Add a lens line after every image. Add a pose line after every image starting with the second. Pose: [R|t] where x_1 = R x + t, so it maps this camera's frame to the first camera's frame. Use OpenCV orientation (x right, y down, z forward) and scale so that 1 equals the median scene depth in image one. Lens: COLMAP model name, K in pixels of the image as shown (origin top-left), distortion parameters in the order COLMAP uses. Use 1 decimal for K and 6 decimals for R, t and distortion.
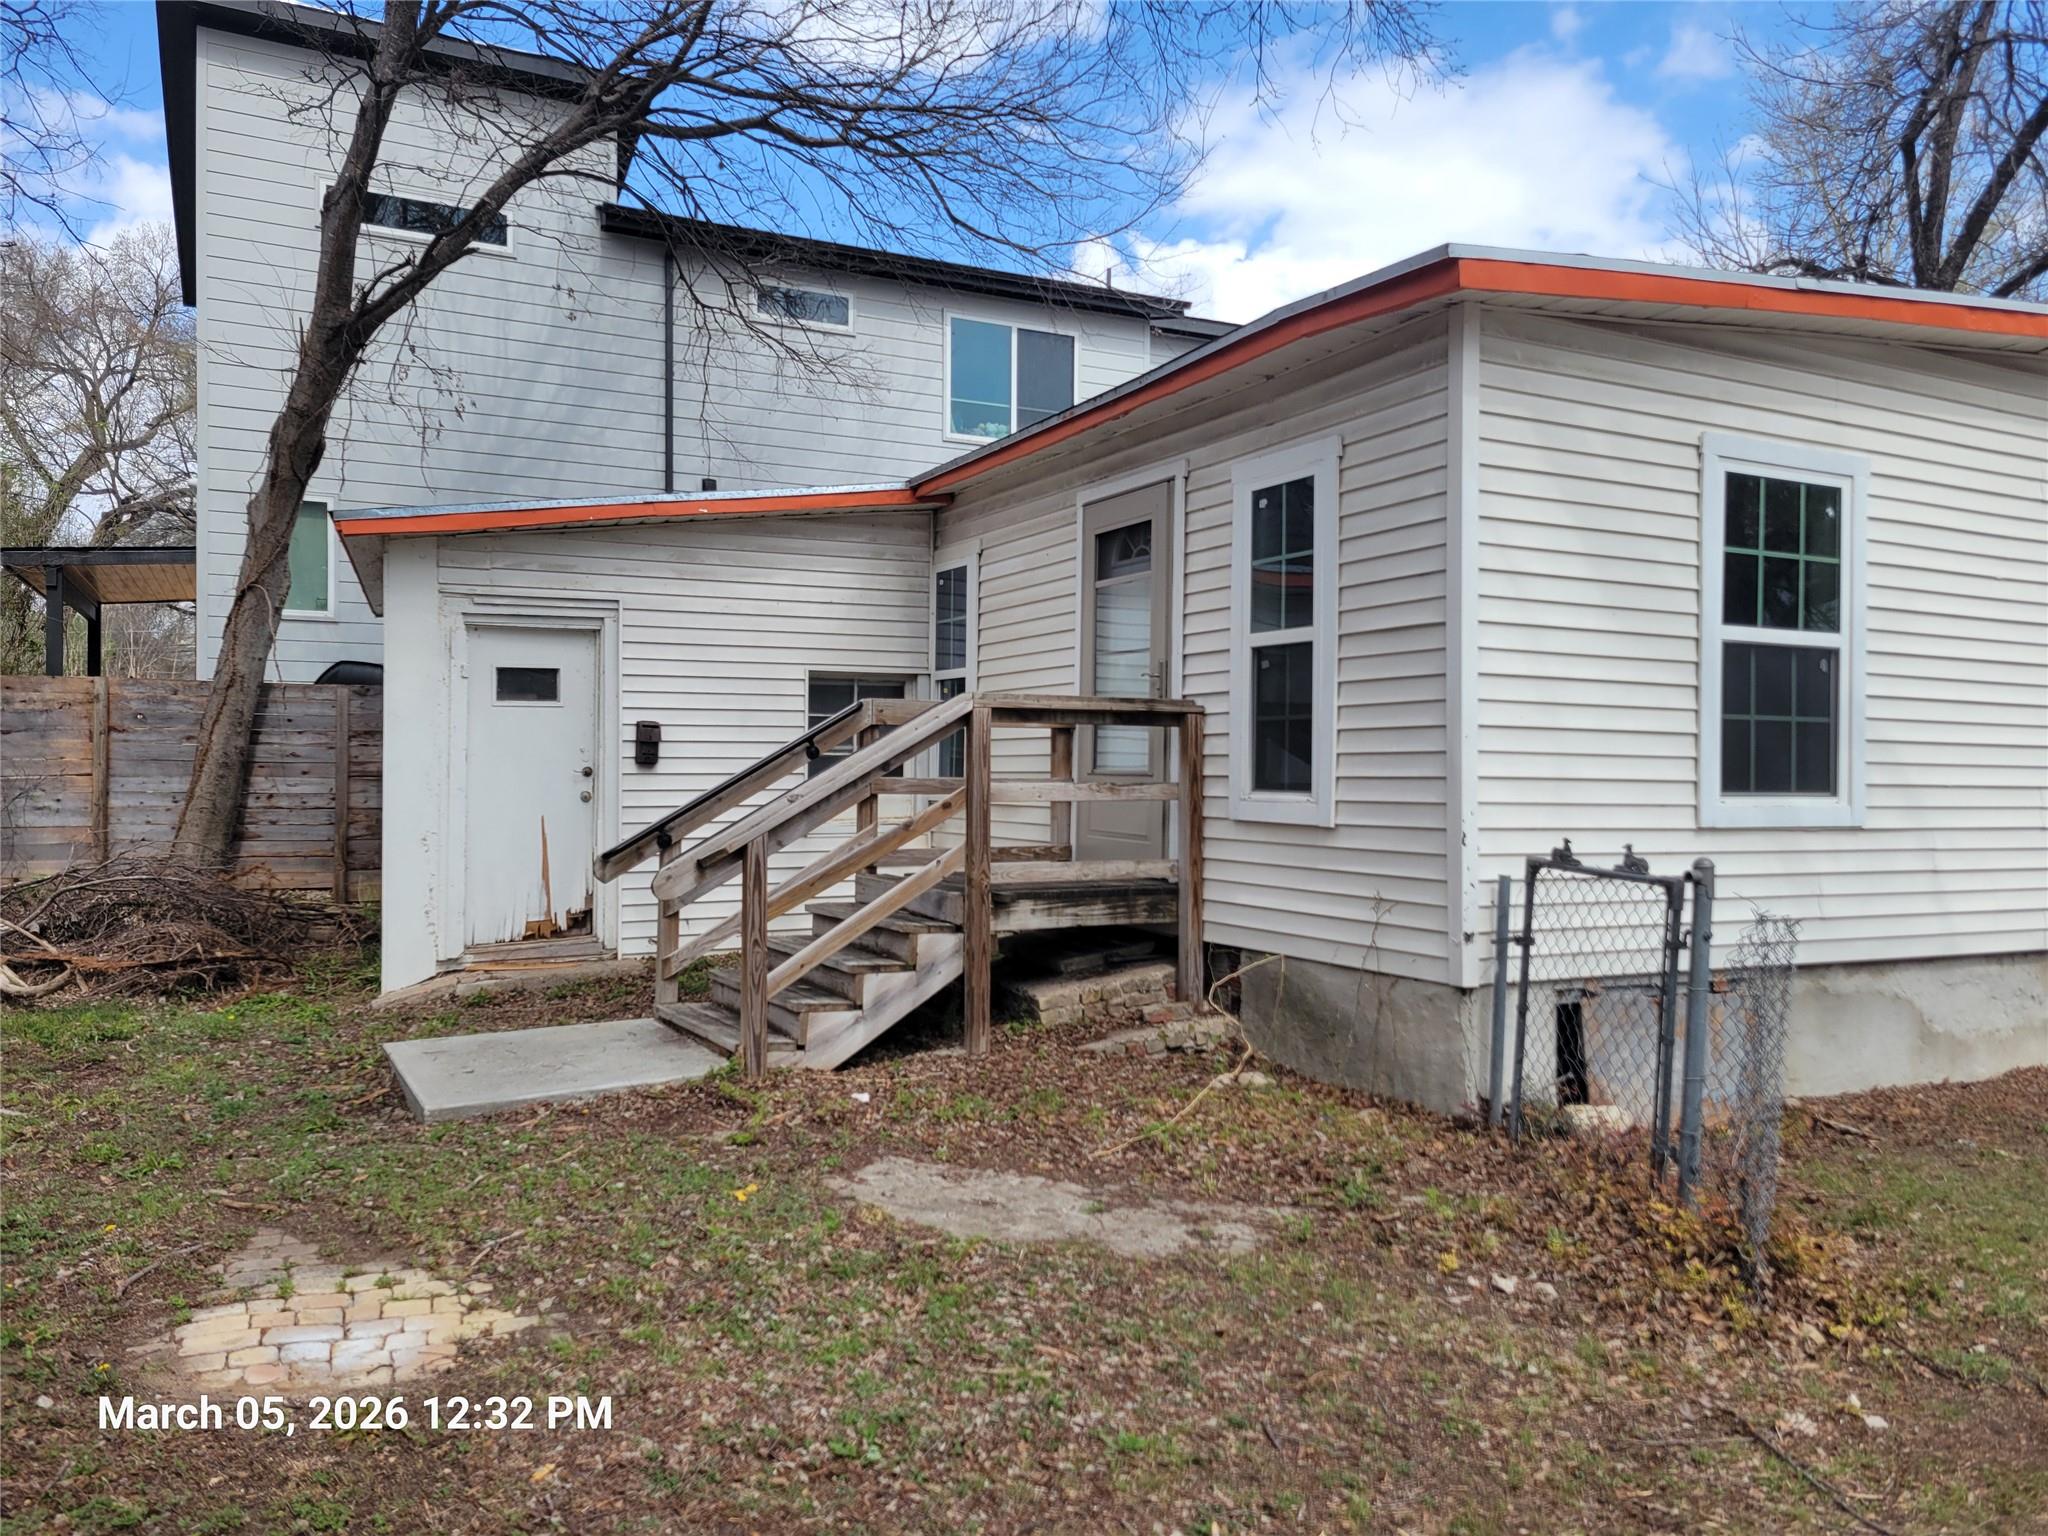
lens RADIAL K [[1489.0, 0, 1024.0], [0, 1489.0, 768.0], [0, 0, 1]] dist [0.099854, -0.086525]
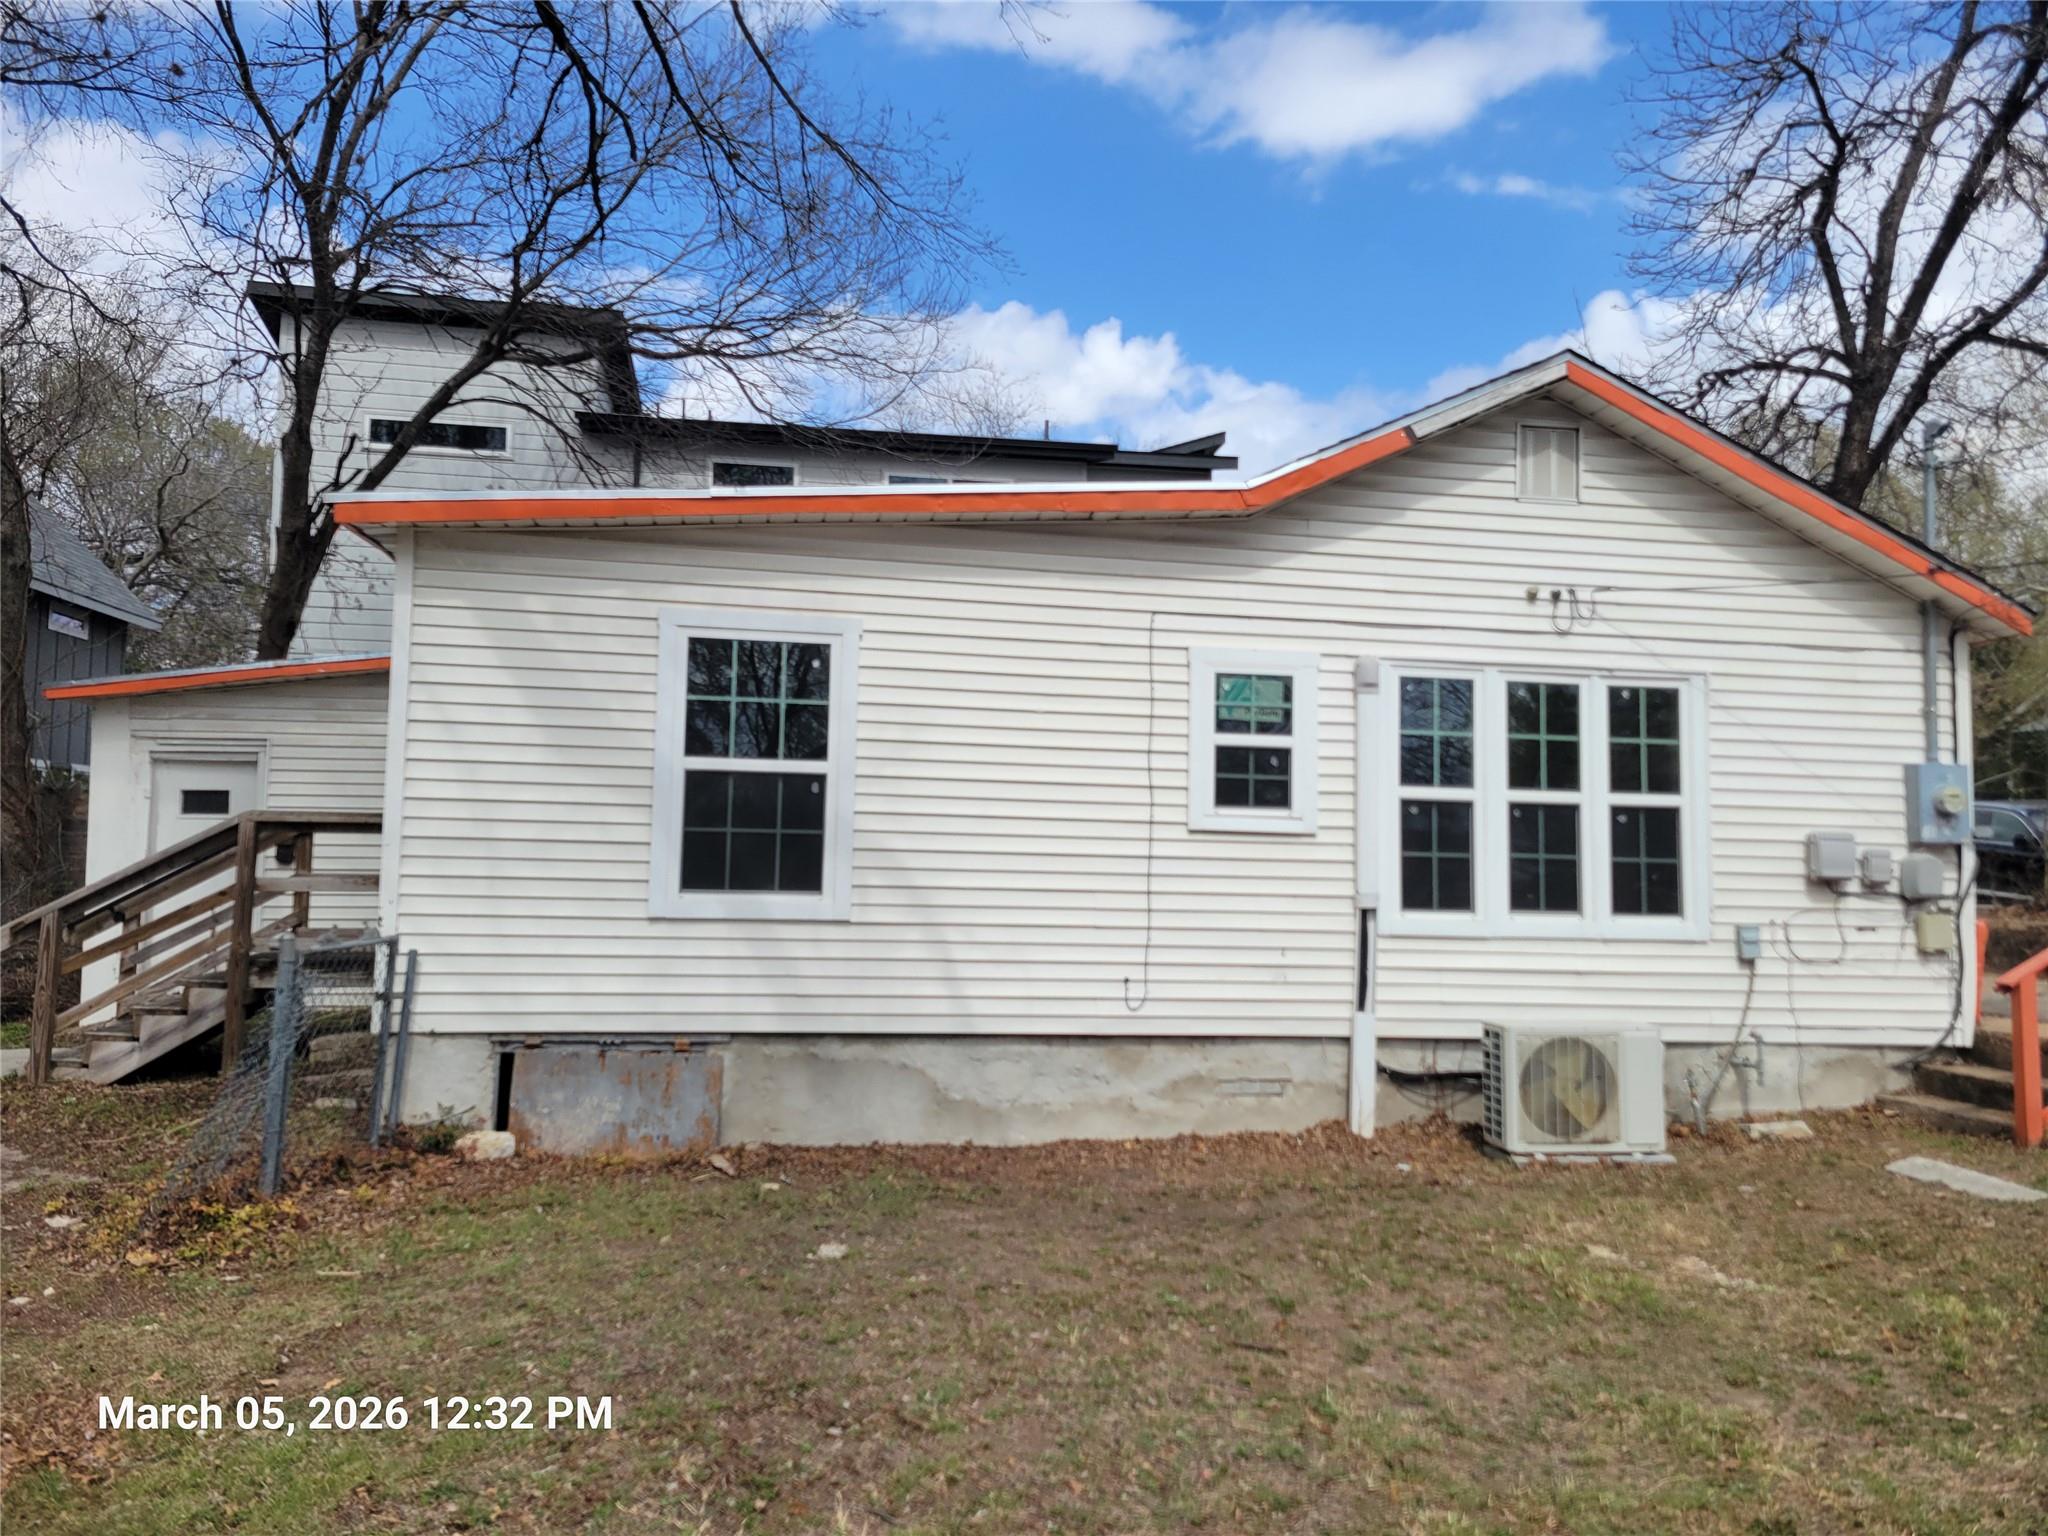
lens RADIAL K [[1489.0, 0, 1024.0], [0, 1489.0, 768.0], [0, 0, 1]] dist [0.099854, -0.086525]
pose [[0.951616, -0.009664, -0.307139, 1.070479], [-0.011648, 0.997653, -0.067480, -0.003862], [0.307070, 0.067793, 0.949269, -0.095901]]
